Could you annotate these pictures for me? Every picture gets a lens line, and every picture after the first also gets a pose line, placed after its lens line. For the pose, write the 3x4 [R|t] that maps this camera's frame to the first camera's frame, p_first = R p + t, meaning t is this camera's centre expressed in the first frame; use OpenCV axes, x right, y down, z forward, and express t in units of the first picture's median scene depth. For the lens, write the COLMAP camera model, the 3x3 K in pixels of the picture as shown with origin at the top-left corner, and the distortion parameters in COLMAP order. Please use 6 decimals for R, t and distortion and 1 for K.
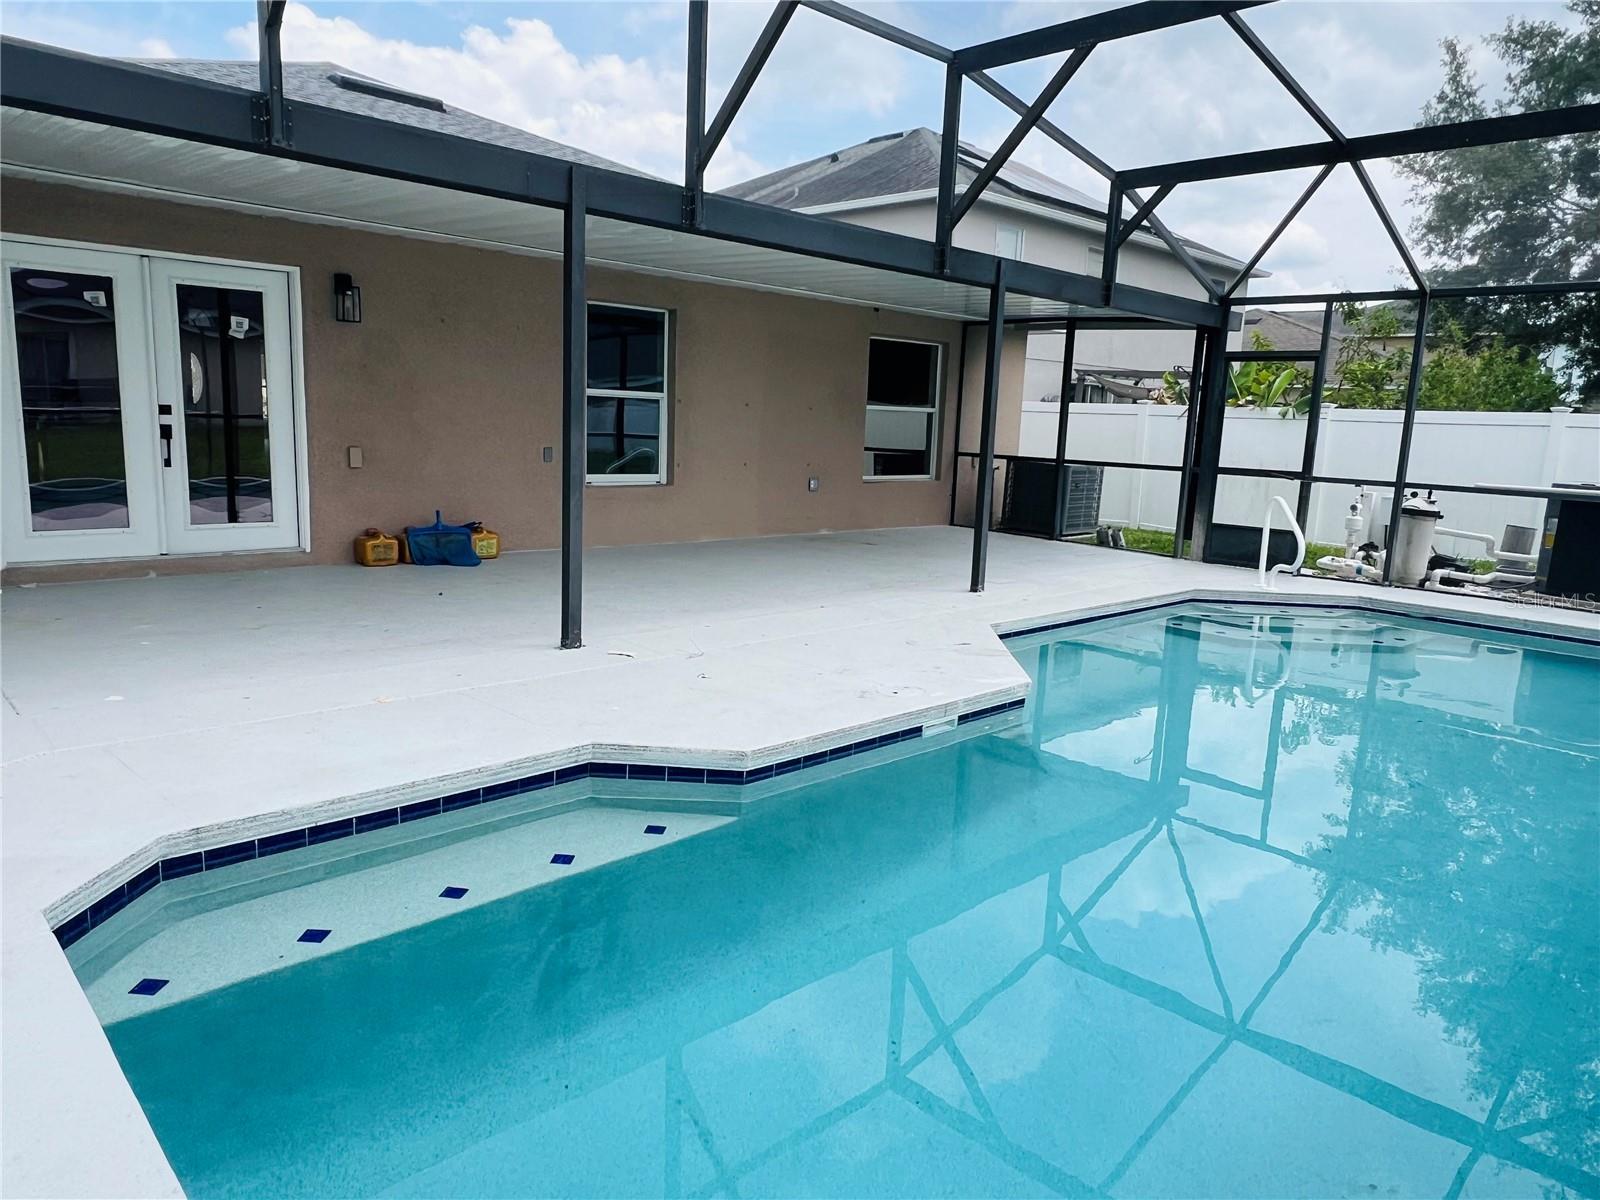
lens RADIAL K [[1076.5, 0, 810.9], [0, 1076.5, 603.3], [0, 0, 1]] dist [0.003720, -0.001130]
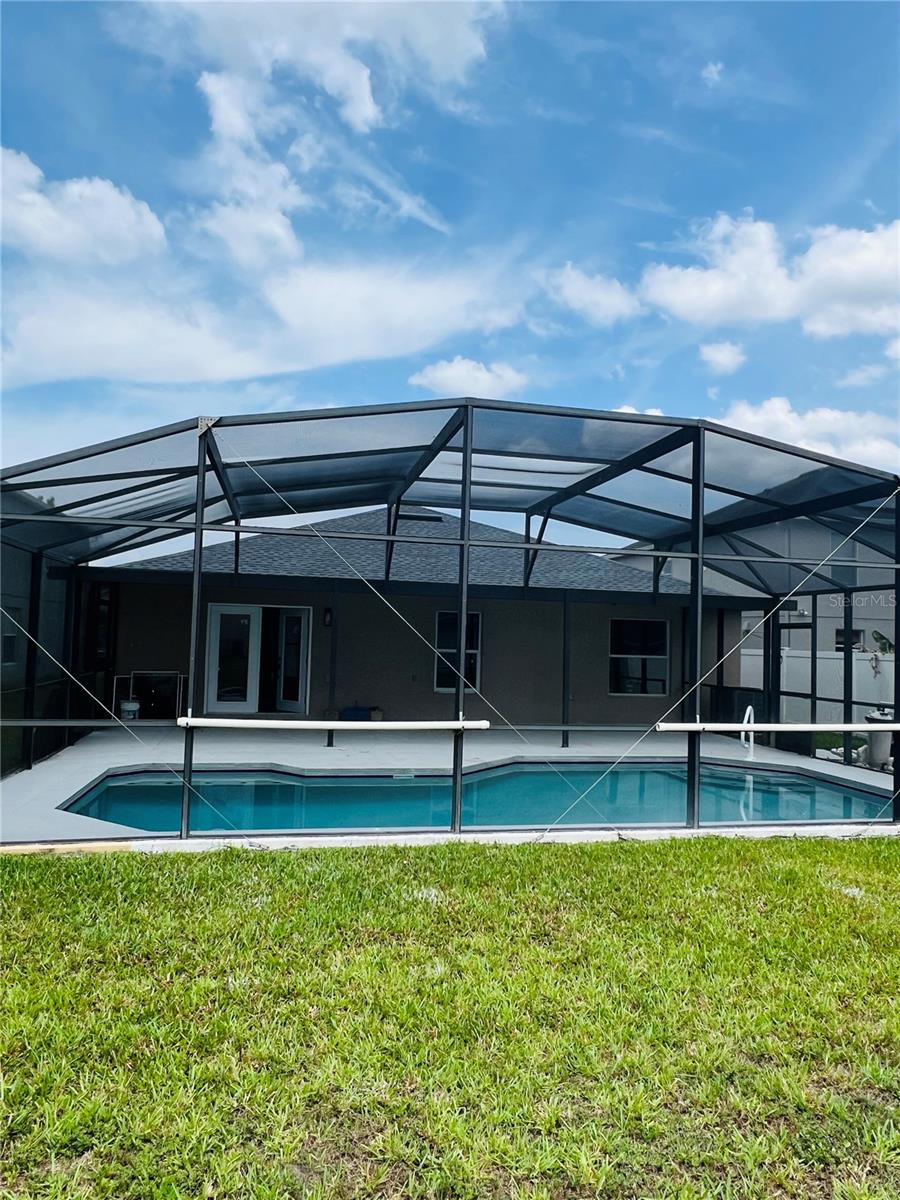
lens RADIAL K [[807.4, 0, 452.0], [0, 807.4, 609.8], [0, 0, 1]] dist [0.003720, -0.001130]
pose [[0.844299, -0.034855, -0.534738, 0.810382], [-0.089328, 0.974766, -0.204576, 0.067162], [0.528375, 0.220490, 0.819880, -0.412426]]
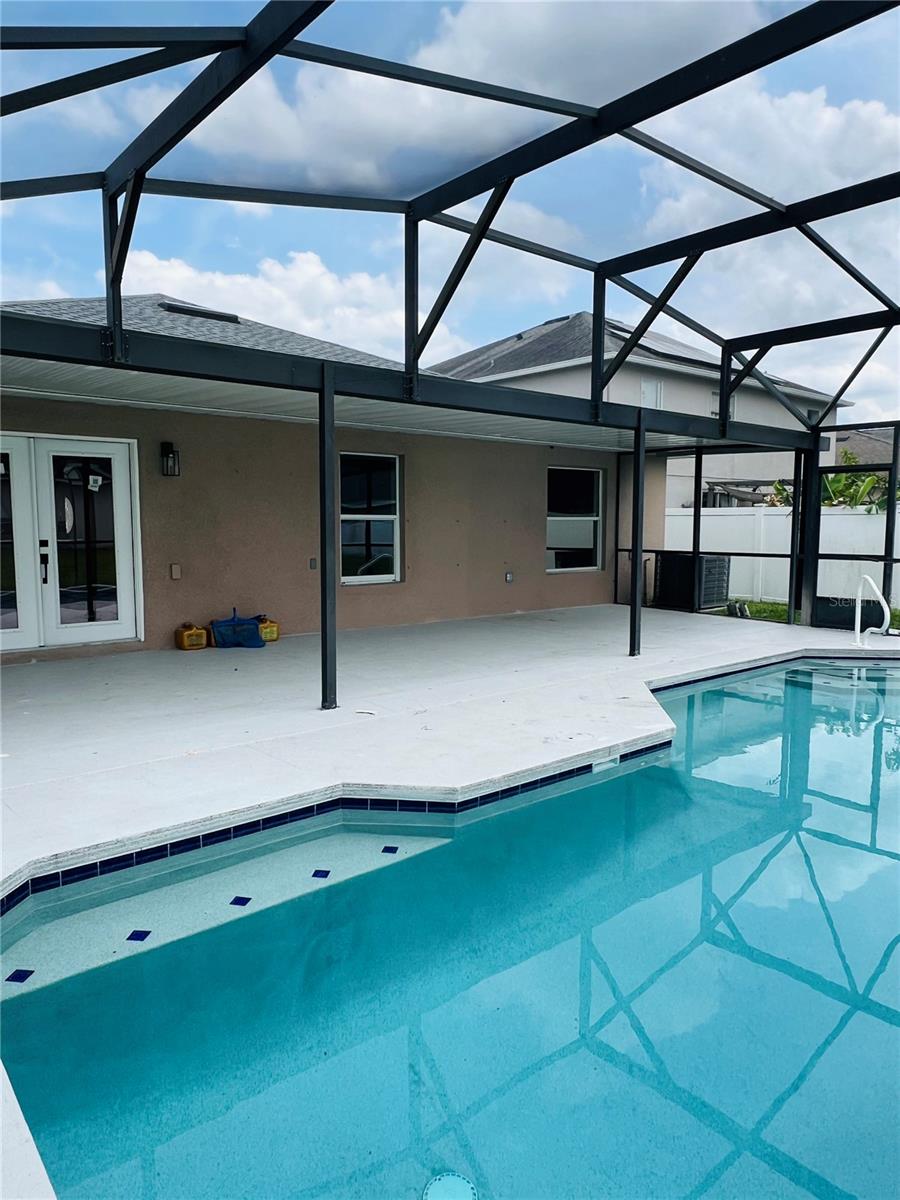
lens RADIAL K [[807.4, 0, 455.5], [0, 807.4, 597.8], [0, 0, 1]] dist [0.003720, -0.001130]
pose [[0.996958, -0.033358, -0.070439, 0.008053], [0.027657, 0.996378, -0.080413, -0.008212], [0.072866, 0.078220, 0.994270, -0.004075]]
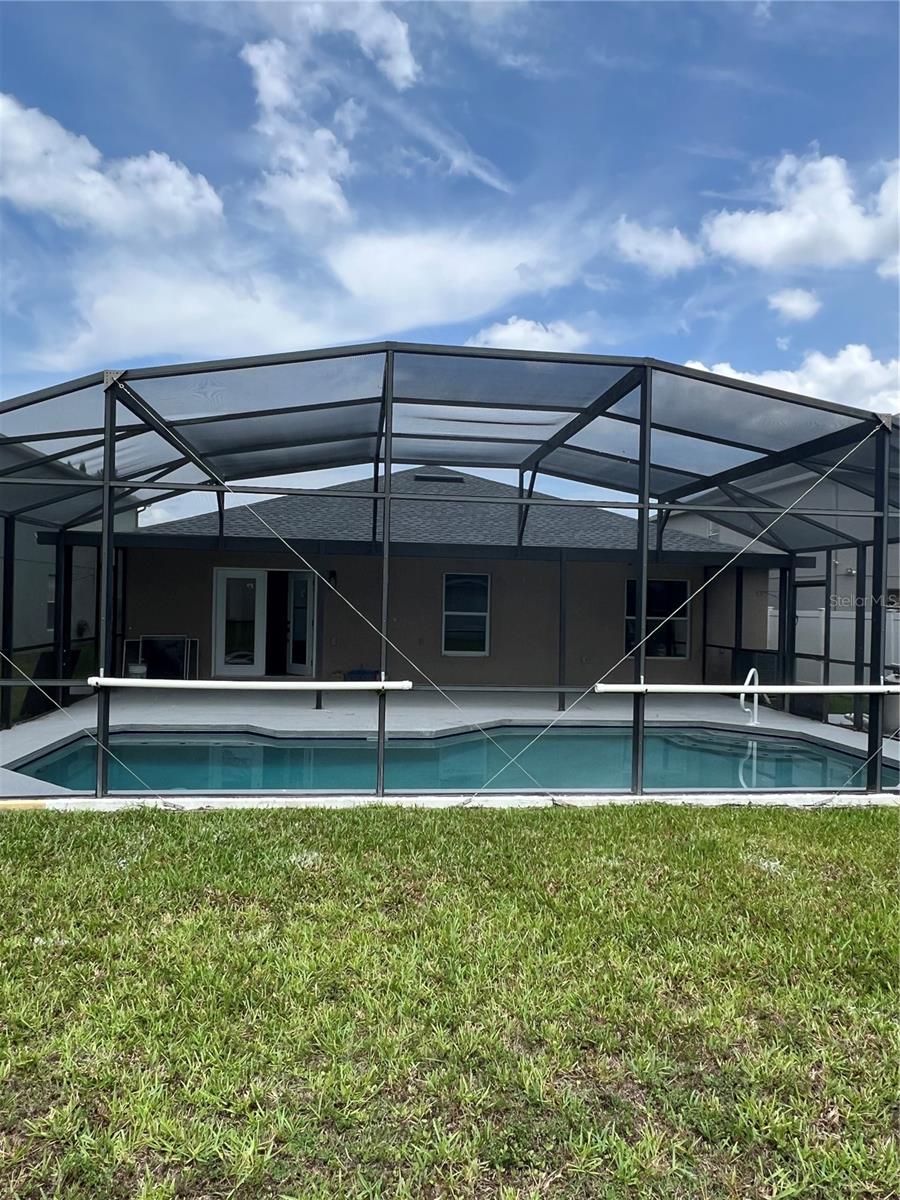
lens RADIAL K [[807.4, 0, 450.5], [0, 807.4, 598.2], [0, 0, 1]] dist [0.003720, -0.001130]
pose [[0.790556, -0.027901, -0.611754, 0.916328], [-0.096919, 0.980671, -0.169973, 0.057218], [0.604672, 0.193664, 0.772571, -0.294832]]
